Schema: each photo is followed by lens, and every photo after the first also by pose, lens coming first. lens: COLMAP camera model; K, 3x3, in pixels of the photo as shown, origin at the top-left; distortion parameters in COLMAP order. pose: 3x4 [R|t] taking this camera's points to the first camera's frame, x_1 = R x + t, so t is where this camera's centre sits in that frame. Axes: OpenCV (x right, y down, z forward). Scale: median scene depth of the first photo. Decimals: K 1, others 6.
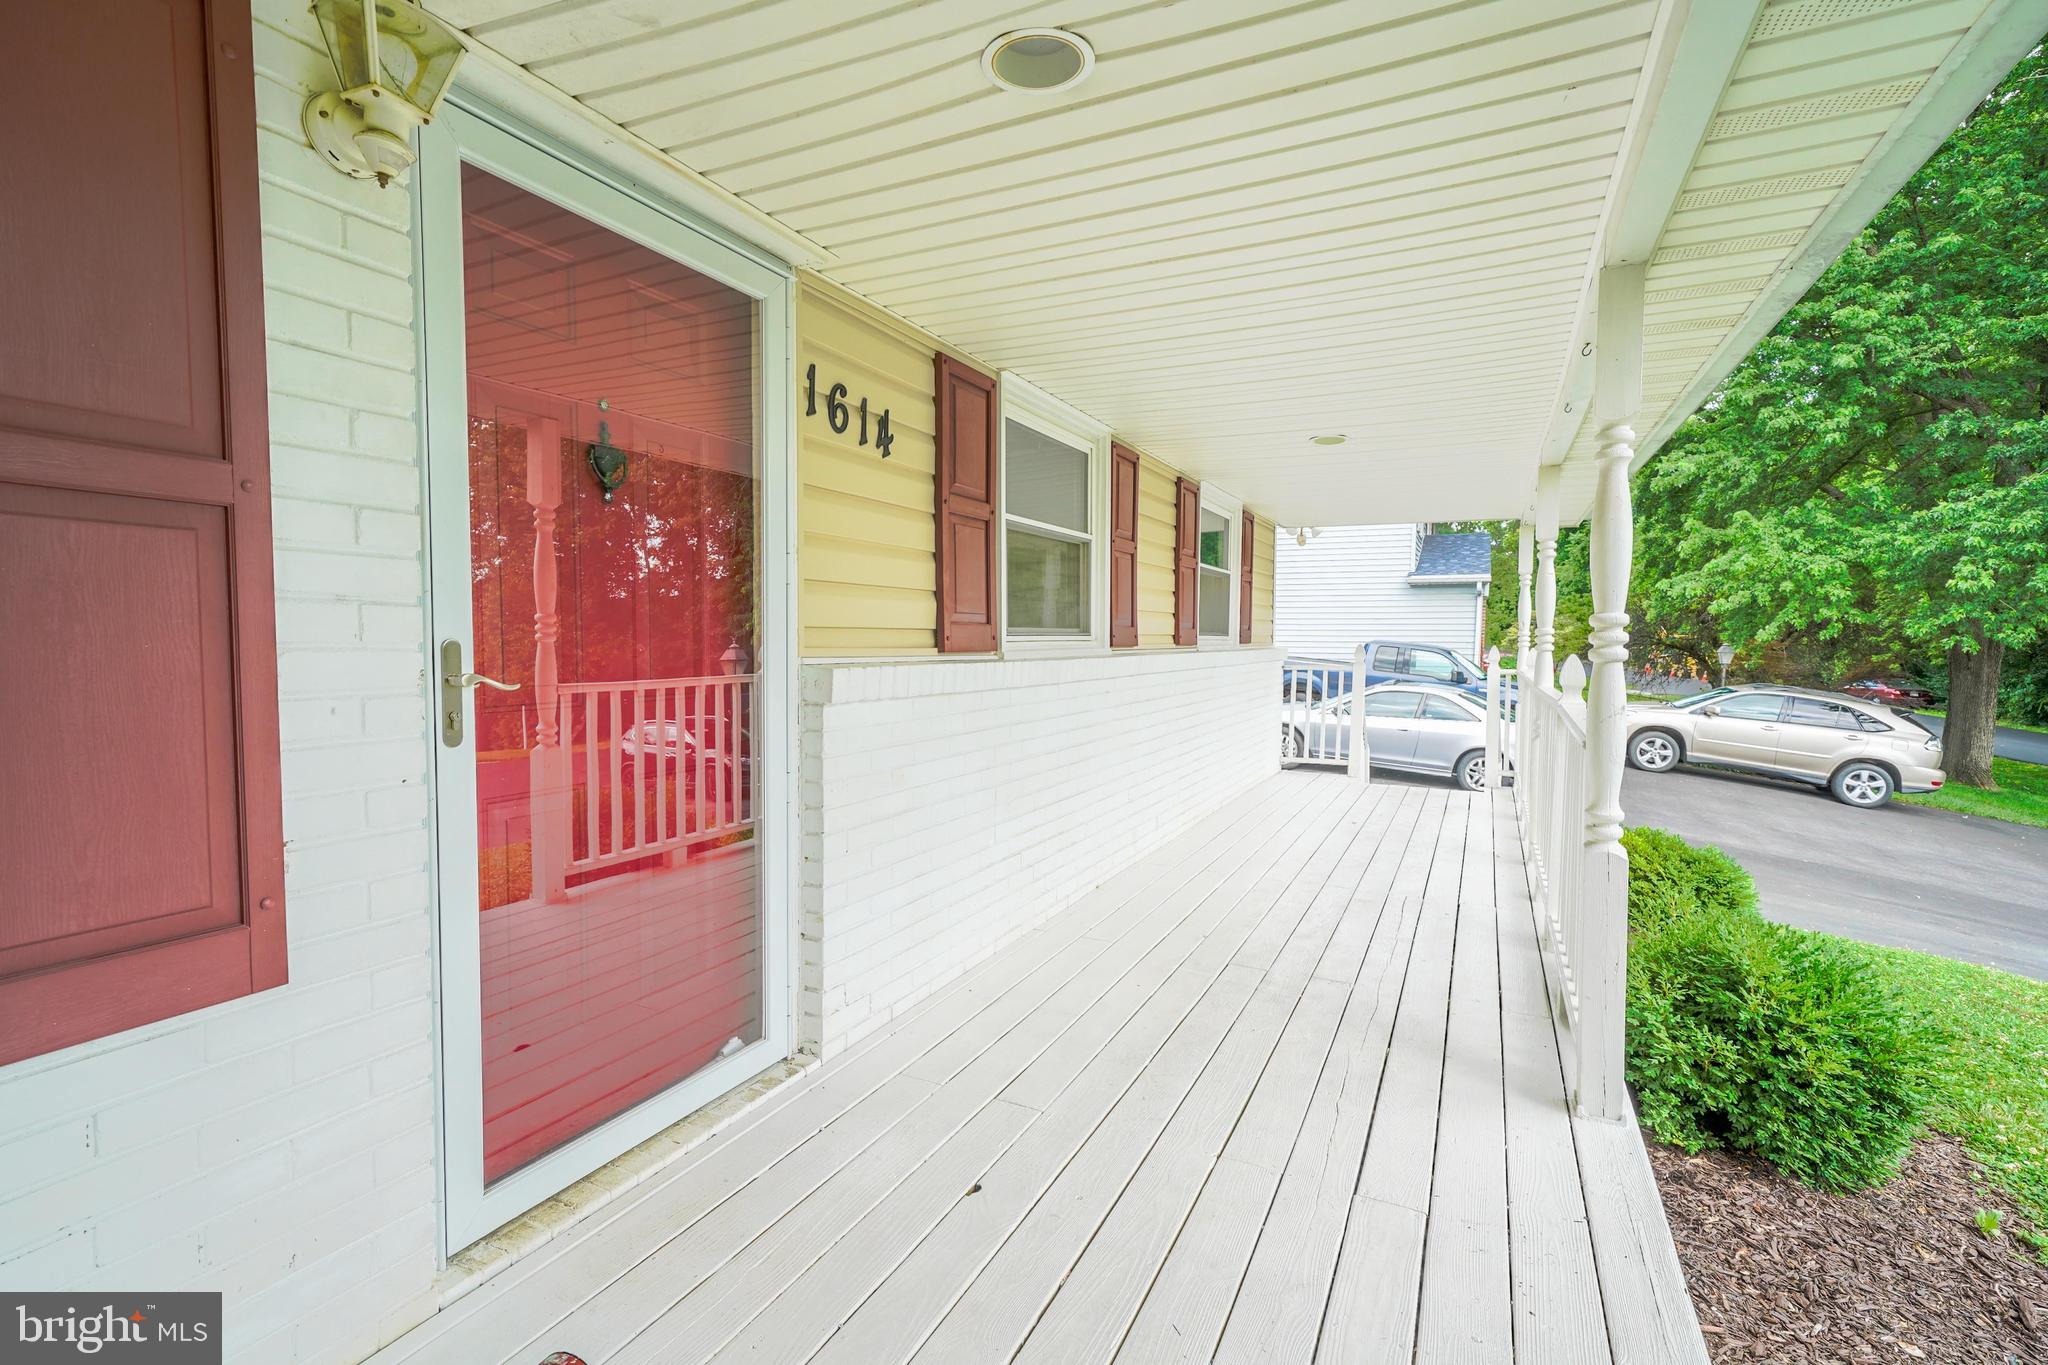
lens RADIAL K [[922.7, 0, 1028.4], [0, 922.7, 689.1], [0, 0, 1]] dist [0.007411, 0.001139]
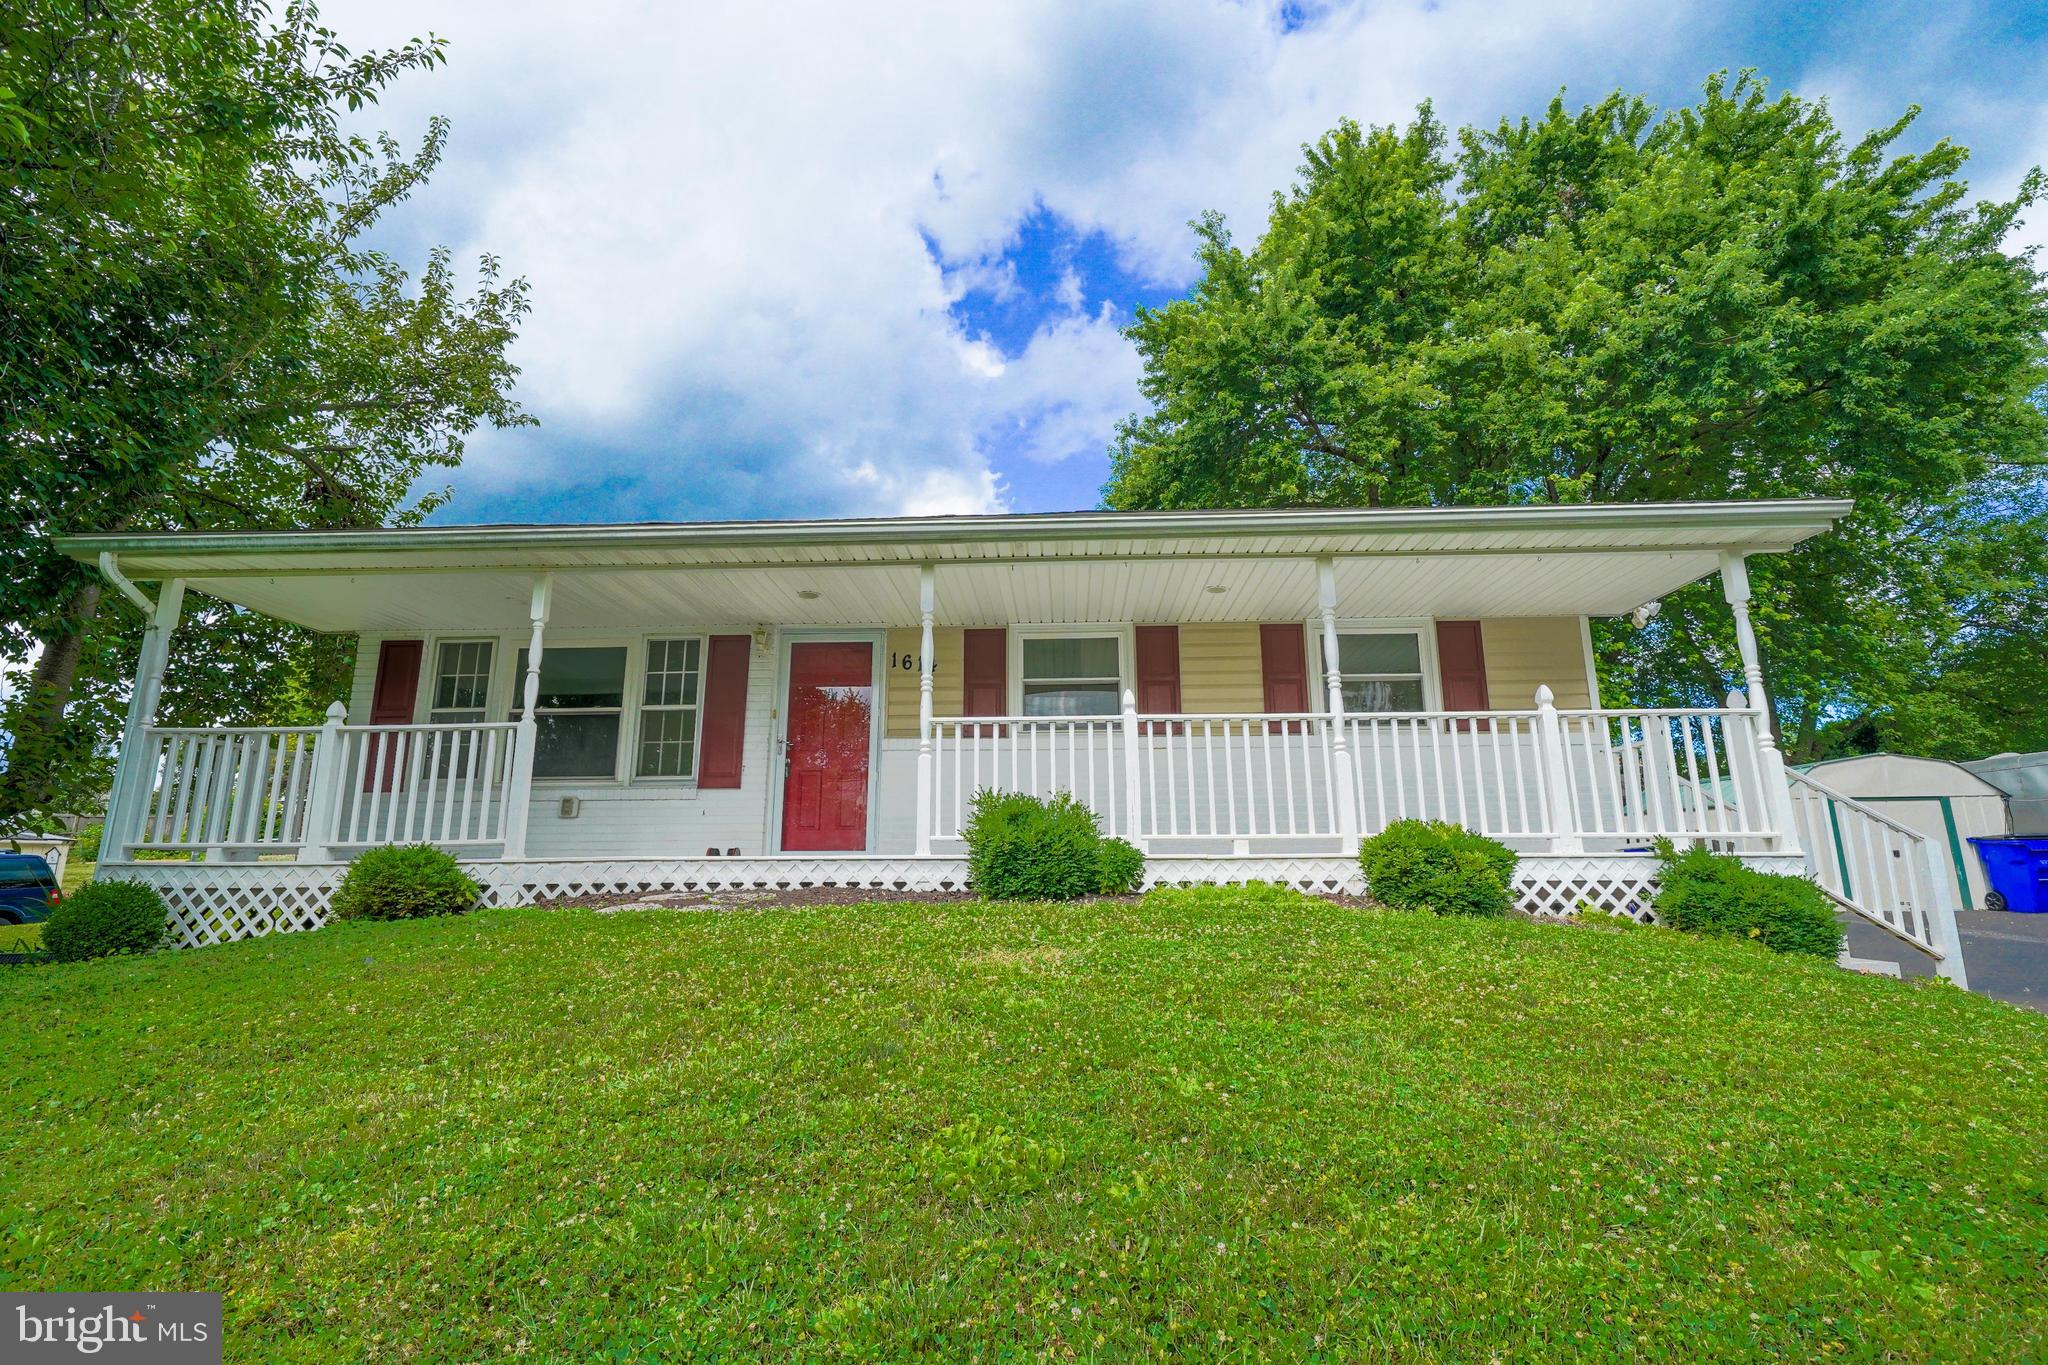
lens RADIAL K [[922.7, 0, 1028.4], [0, 922.7, 689.1], [0, 0, 1]] dist [0.007411, 0.001139]
pose [[0.399151, -0.192980, -0.896347, 2.667651], [-0.047951, 0.971868, -0.230593, 0.479536], [0.915630, 0.135022, 0.378669, 0.172955]]
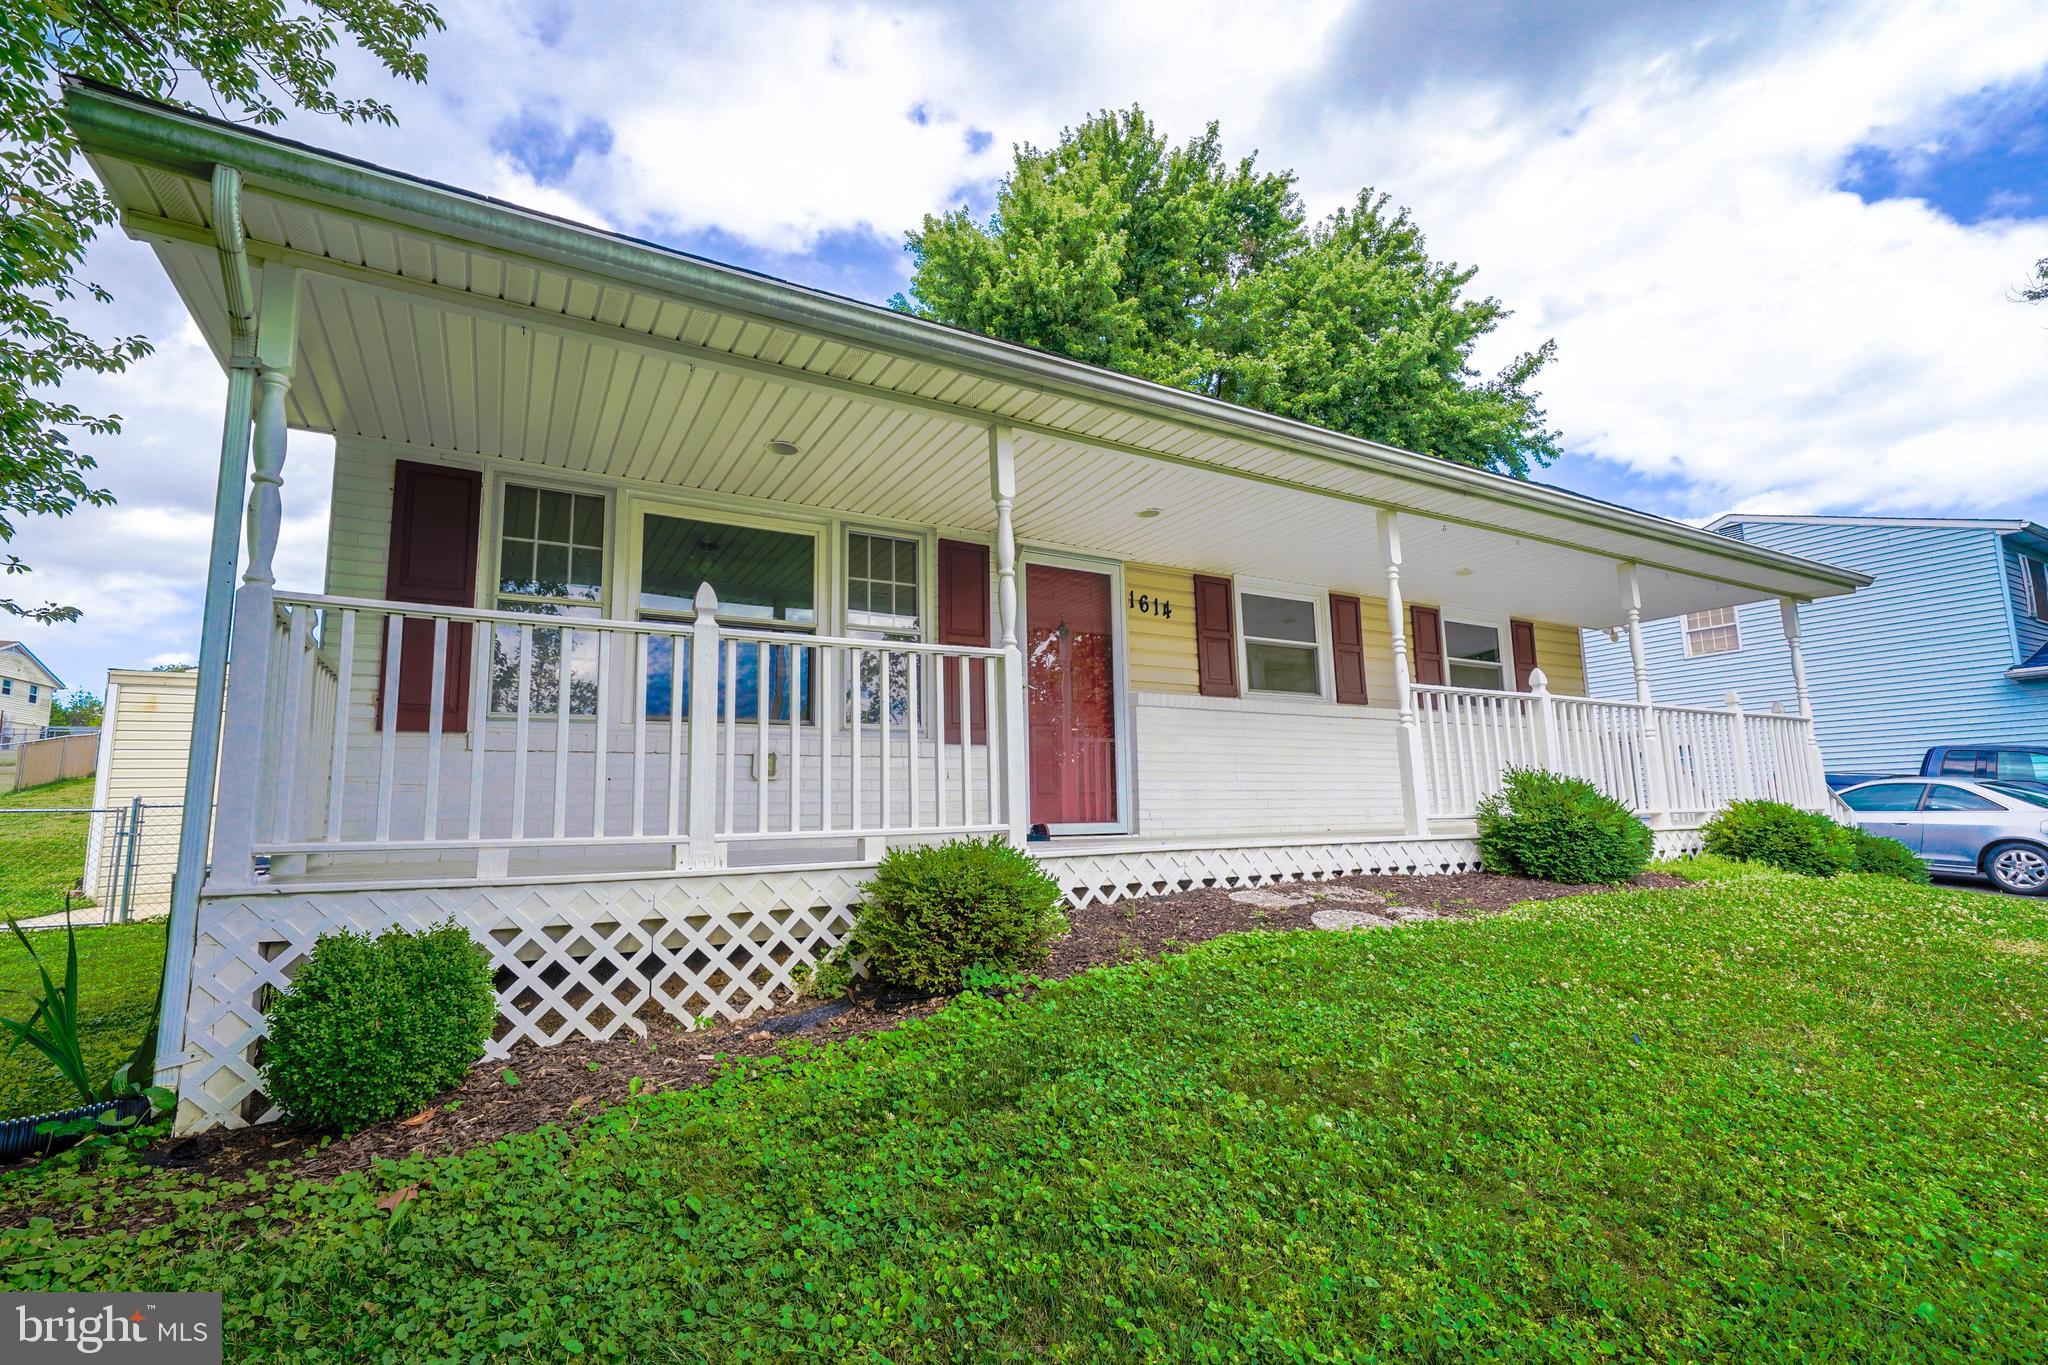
lens RADIAL K [[922.7, 0, 1028.4], [0, 922.7, 689.1], [0, 0, 1]] dist [0.007411, 0.001139]
pose [[0.831544, -0.094311, -0.547394, 0.940677], [-0.010533, 0.982626, -0.185298, 0.437930], [0.555359, 0.159850, 0.816103, -1.331760]]
